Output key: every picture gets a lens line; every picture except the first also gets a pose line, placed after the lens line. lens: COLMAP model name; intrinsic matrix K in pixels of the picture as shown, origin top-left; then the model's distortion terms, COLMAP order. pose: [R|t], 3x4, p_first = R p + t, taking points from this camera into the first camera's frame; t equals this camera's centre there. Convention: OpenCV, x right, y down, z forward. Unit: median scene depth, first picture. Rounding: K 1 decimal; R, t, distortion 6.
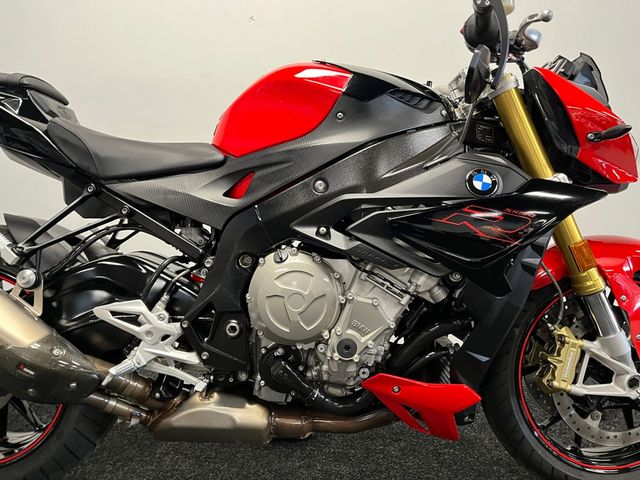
lens RADIAL K [[473.5, 0, 320.0], [0, 473.5, 240.0], [0, 0, 1]] dist [0.073436, -0.097148]
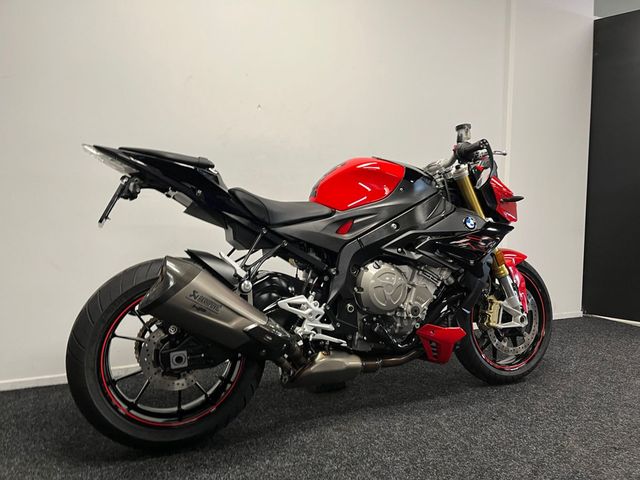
lens RADIAL K [[473.5, 0, 320.0], [0, 473.5, 240.0], [0, 0, 1]] dist [0.073436, -0.097148]
pose [[0.917654, -0.029529, 0.396281, -0.968811], [0.052708, 0.997469, -0.047728, 0.012643], [-0.393868, 0.064685, 0.916888, -0.573713]]
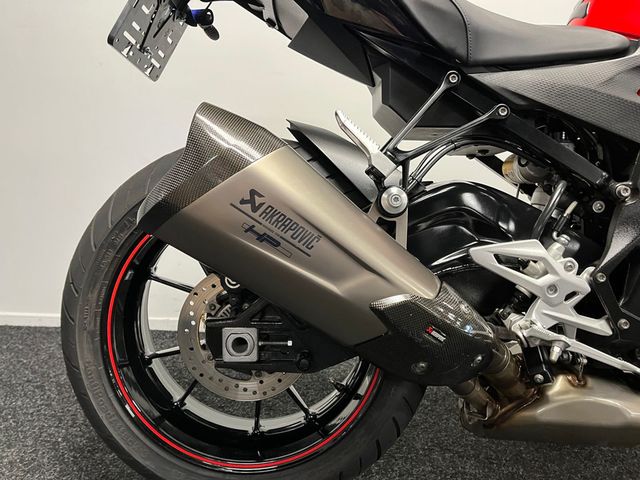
lens RADIAL K [[473.5, 0, 320.0], [0, 473.5, 240.0], [0, 0, 1]] dist [0.073436, -0.097148]
pose [[0.999381, 0.034220, 0.008107, -0.682656], [-0.034503, 0.998686, 0.037903, 0.108900], [-0.006799, -0.038159, 0.999249, 0.311832]]
